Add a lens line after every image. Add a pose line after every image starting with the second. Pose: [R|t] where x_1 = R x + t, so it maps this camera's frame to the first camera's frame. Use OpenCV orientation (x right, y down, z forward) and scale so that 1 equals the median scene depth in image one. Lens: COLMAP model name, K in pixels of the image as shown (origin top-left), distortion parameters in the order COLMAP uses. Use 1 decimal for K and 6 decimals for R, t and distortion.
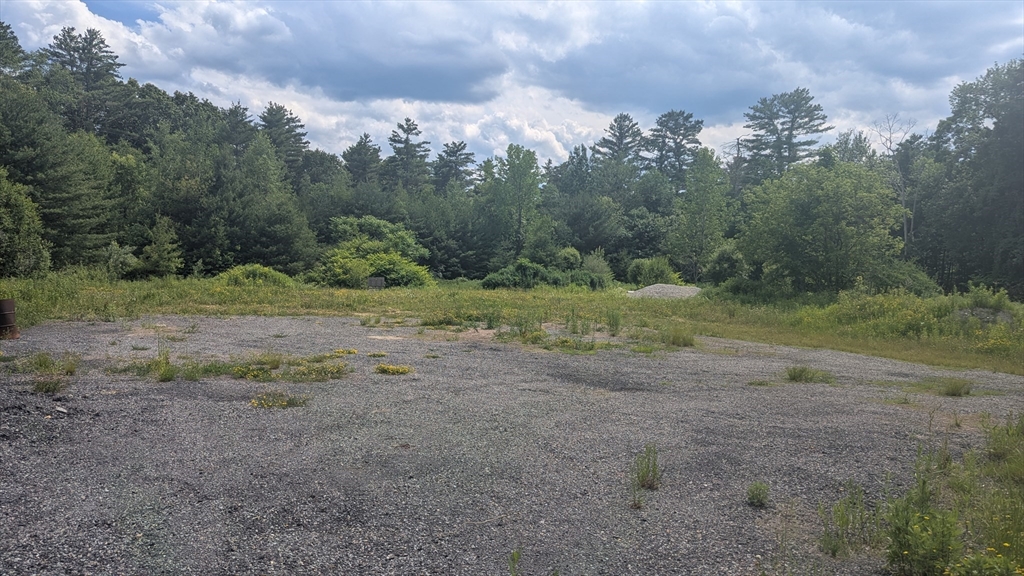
lens RADIAL K [[740.4, 0, 515.8], [0, 740.4, 284.8], [0, 0, 1]] dist [0.049933, -0.046283]
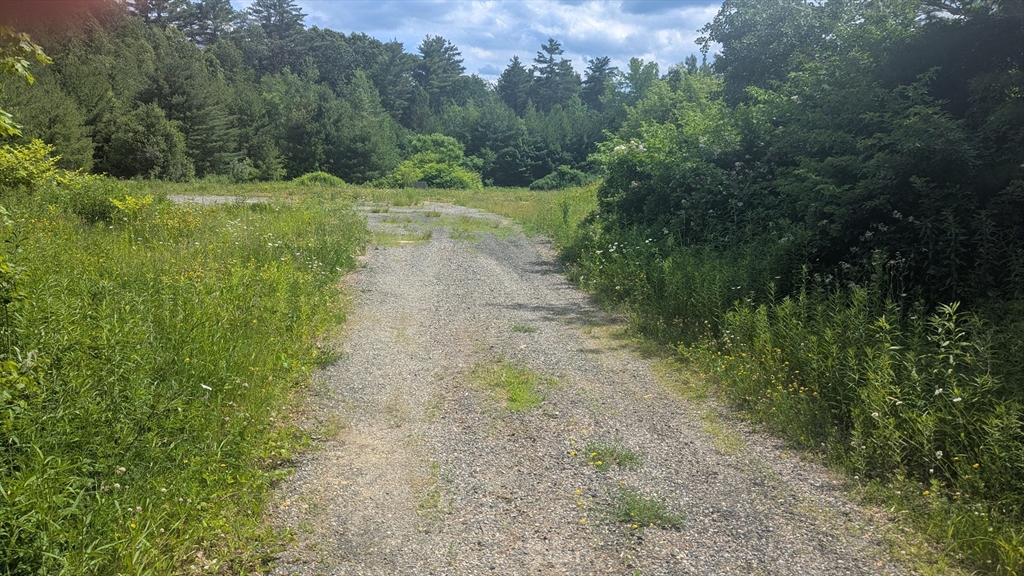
lens RADIAL K [[740.4, 0, 509.1], [0, 740.4, 292.6], [0, 0, 1]] dist [0.049933, -0.046283]
pose [[0.949354, 0.030312, -0.312742, 0.304704], [0.008028, 0.992671, 0.120585, 0.022887], [0.314105, -0.116988, 0.942153, -0.168804]]
